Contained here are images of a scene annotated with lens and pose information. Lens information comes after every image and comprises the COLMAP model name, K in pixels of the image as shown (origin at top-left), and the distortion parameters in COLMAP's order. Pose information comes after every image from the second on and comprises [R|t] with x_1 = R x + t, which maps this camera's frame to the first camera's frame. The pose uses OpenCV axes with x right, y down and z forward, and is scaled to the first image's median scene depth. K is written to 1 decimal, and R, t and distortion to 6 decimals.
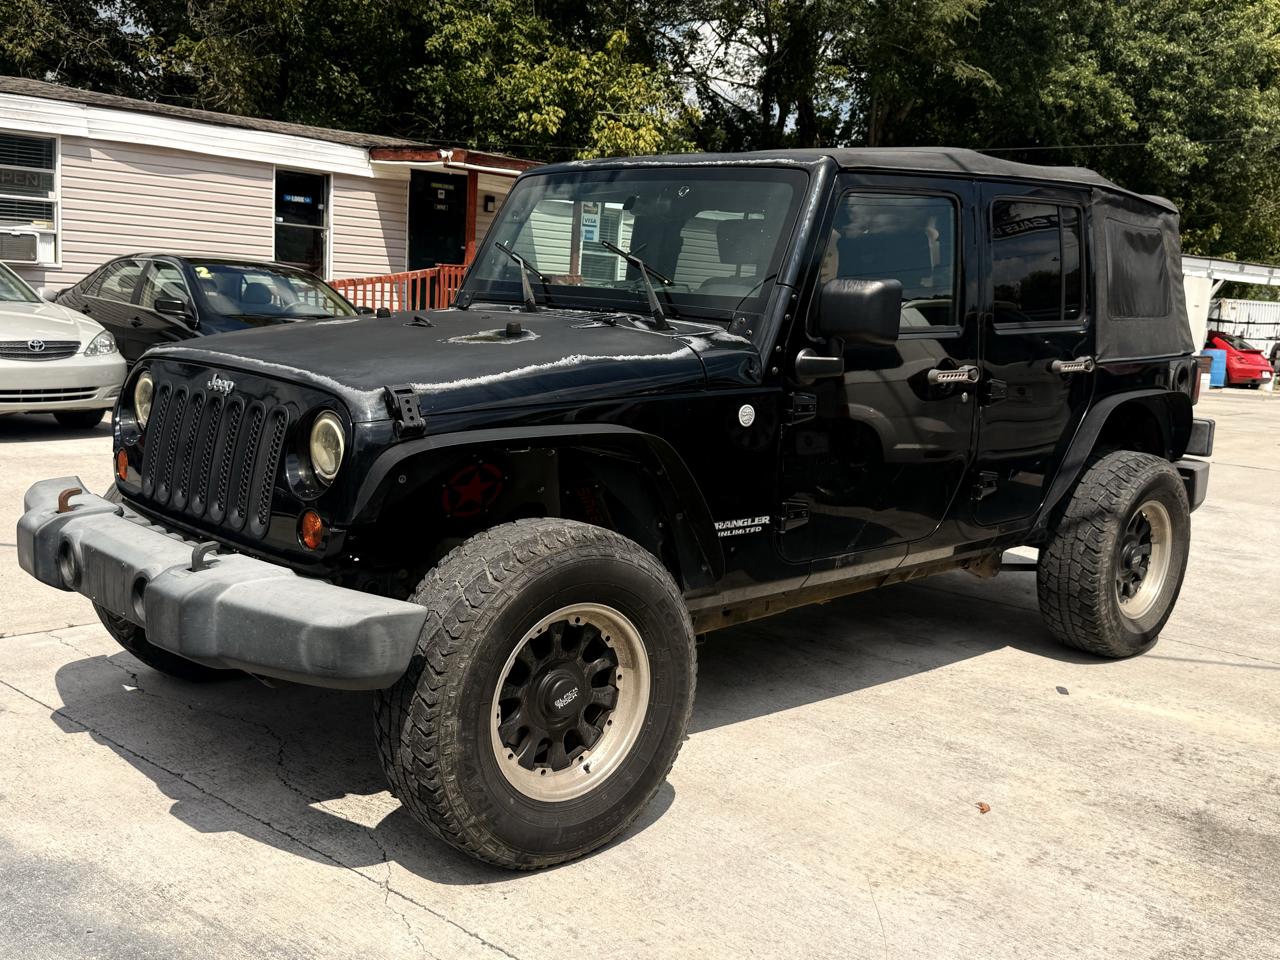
lens RADIAL K [[1337.4, 0, 636.3], [0, 1337.4, 480.5], [0, 0, 1]] dist [0.039477, 0.000000]
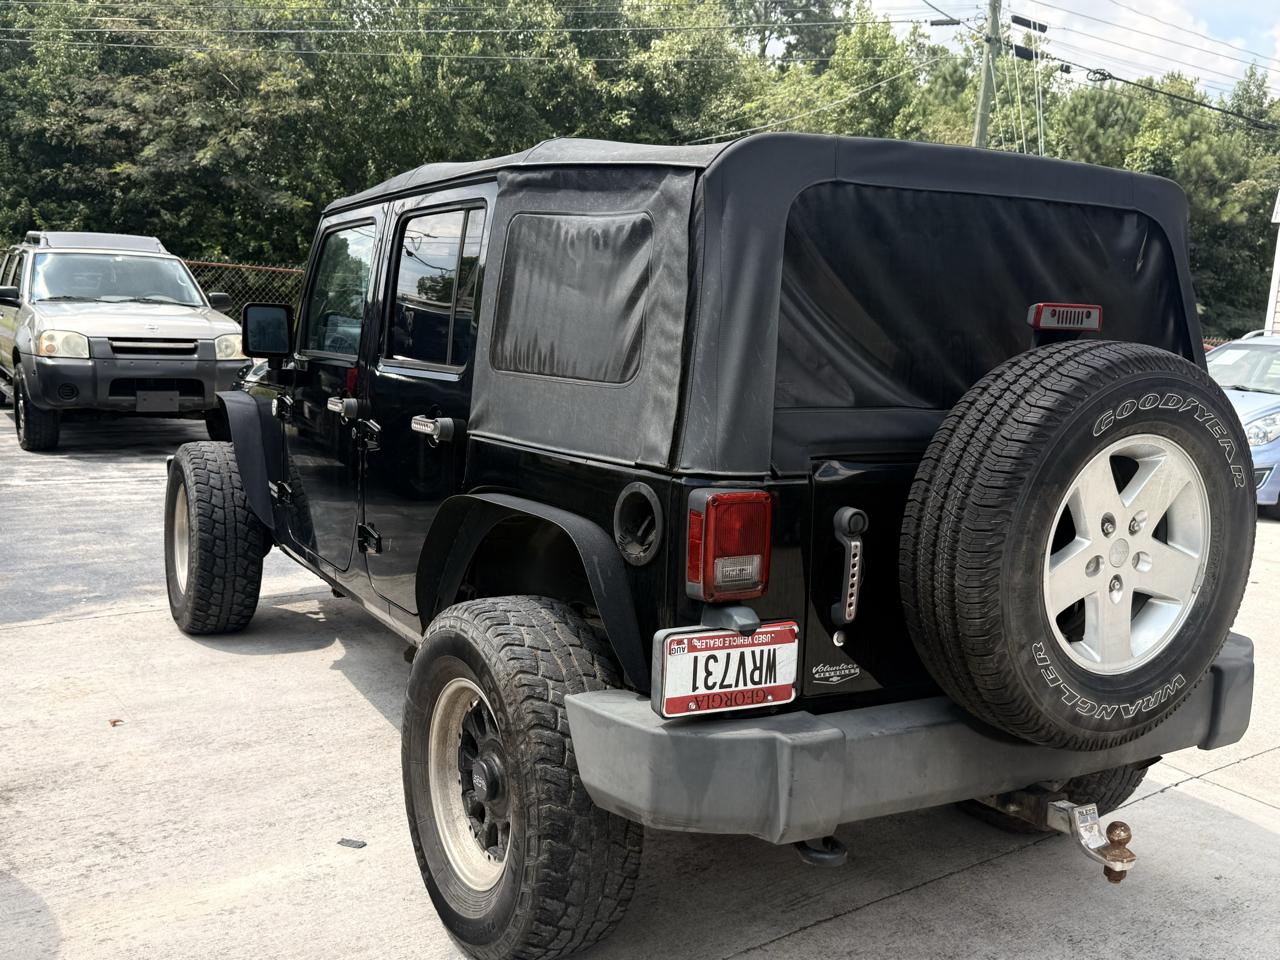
lens RADIAL K [[1337.4, 0, 622.2], [0, 1337.4, 484.4], [0, 0, 1]] dist [0.039477, 0.000000]
pose [[-0.271611, 0.068667, -0.959954, 1.132622], [-0.207846, 0.969728, 0.128174, -0.193863], [0.939696, 0.234336, -0.249116, 1.472165]]
